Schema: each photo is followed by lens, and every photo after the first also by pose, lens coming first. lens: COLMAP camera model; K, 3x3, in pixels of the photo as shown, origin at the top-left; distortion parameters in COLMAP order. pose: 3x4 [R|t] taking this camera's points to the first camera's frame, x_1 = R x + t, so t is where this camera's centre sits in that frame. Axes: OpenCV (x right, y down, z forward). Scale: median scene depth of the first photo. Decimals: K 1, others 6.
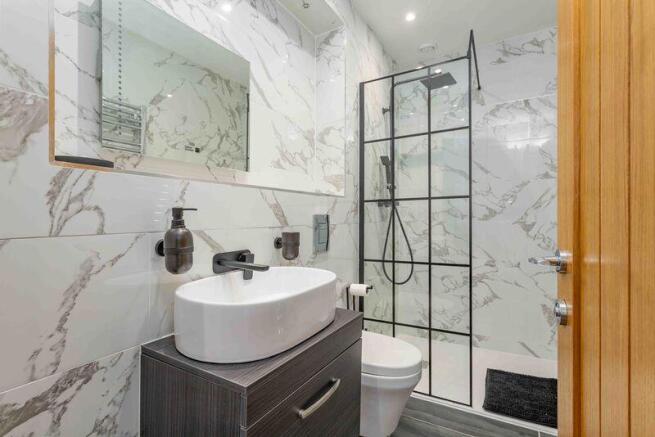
lens RADIAL K [[310.4, 0, 326.6], [0, 310.4, 216.6], [0, 0, 1]] dist [-0.003174, -0.000243]
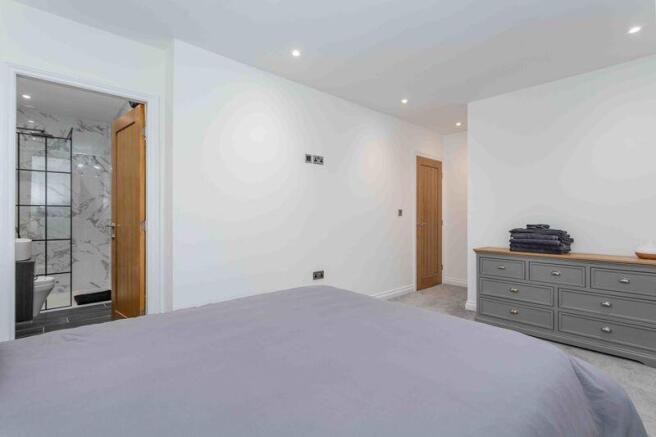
lens RADIAL K [[310.9, 0, 327.5], [0, 310.9, 217.8], [0, 0, 1]] dist [-0.003174, -0.000243]
pose [[0.303684, 0.001609, 0.952772, -0.758020], [-0.002708, 0.999996, -0.000826, 0.007776], [-0.952769, -0.002329, 0.303687, -0.978033]]
